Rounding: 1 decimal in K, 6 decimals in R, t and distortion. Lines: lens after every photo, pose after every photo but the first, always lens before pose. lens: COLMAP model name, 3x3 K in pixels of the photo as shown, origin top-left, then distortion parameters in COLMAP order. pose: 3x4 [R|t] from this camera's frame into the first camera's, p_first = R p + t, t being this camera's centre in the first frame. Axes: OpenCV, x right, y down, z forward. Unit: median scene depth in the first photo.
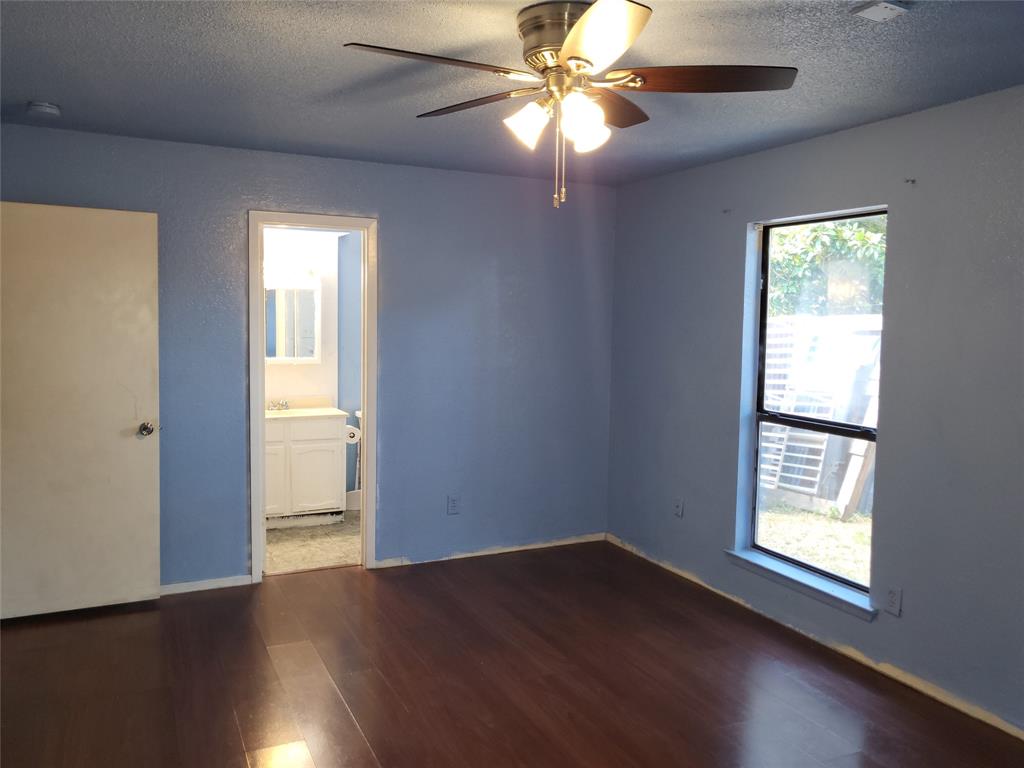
lens RADIAL K [[786.7, 0, 506.5], [0, 786.7, 376.1], [0, 0, 1]] dist [0.006971, 0.006637]
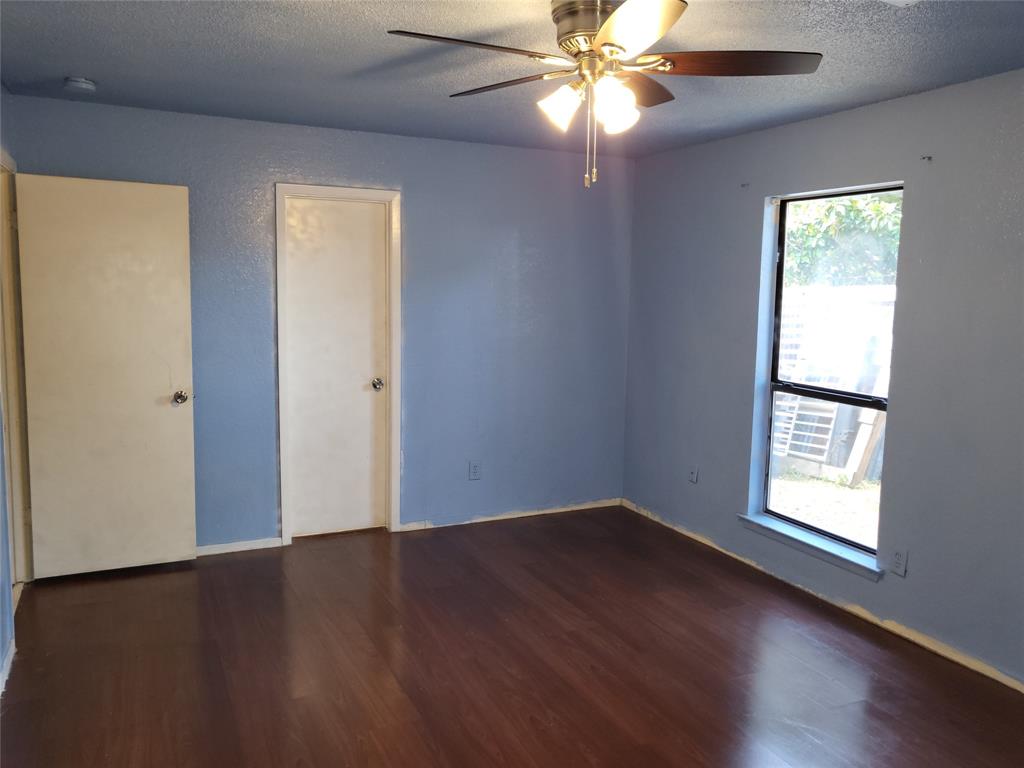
lens RADIAL K [[795.9, 0, 510.0], [0, 795.9, 381.7], [0, 0, 1]] dist [0.005836, 0.010468]
pose [[0.999997, 0.002349, -0.000826, -0.023768], [-0.002306, 0.998812, 0.048676, -0.004940], [0.000939, -0.048674, 0.998814, -0.042991]]
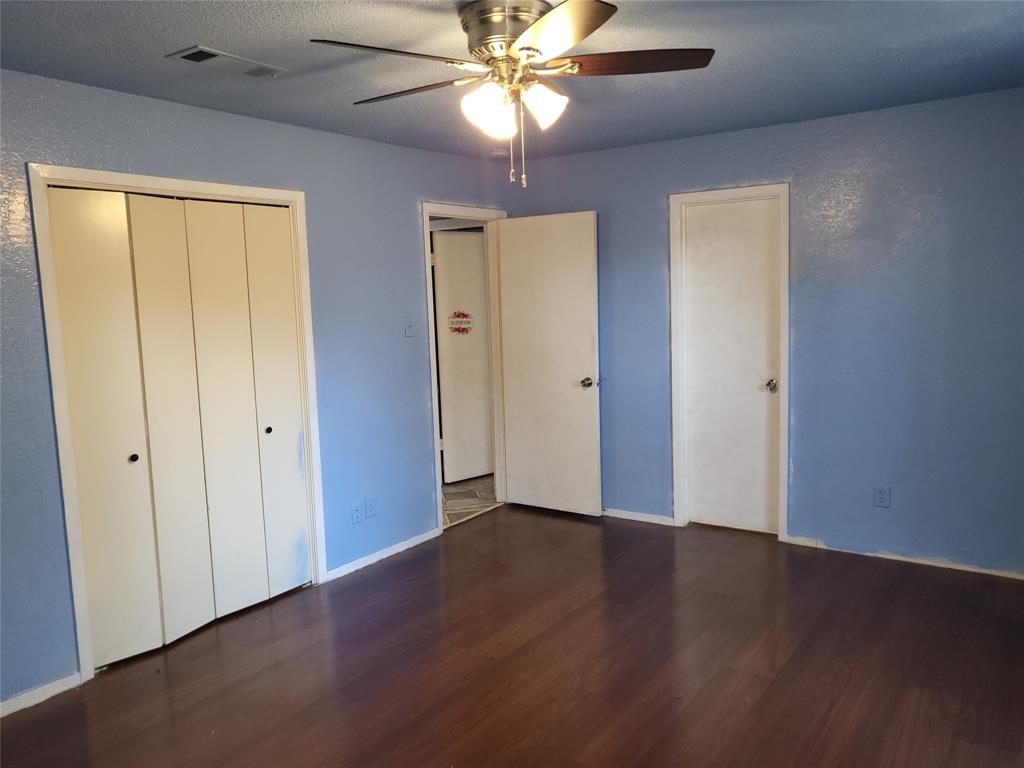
lens RADIAL K [[795.9, 0, 510.0], [0, 795.9, 381.7], [0, 0, 1]] dist [0.005836, 0.010468]
pose [[0.494441, 0.066853, -0.866636, 0.591216], [-0.021818, 0.997678, 0.064514, -0.014385], [0.868937, -0.012990, 0.494752, 0.246840]]
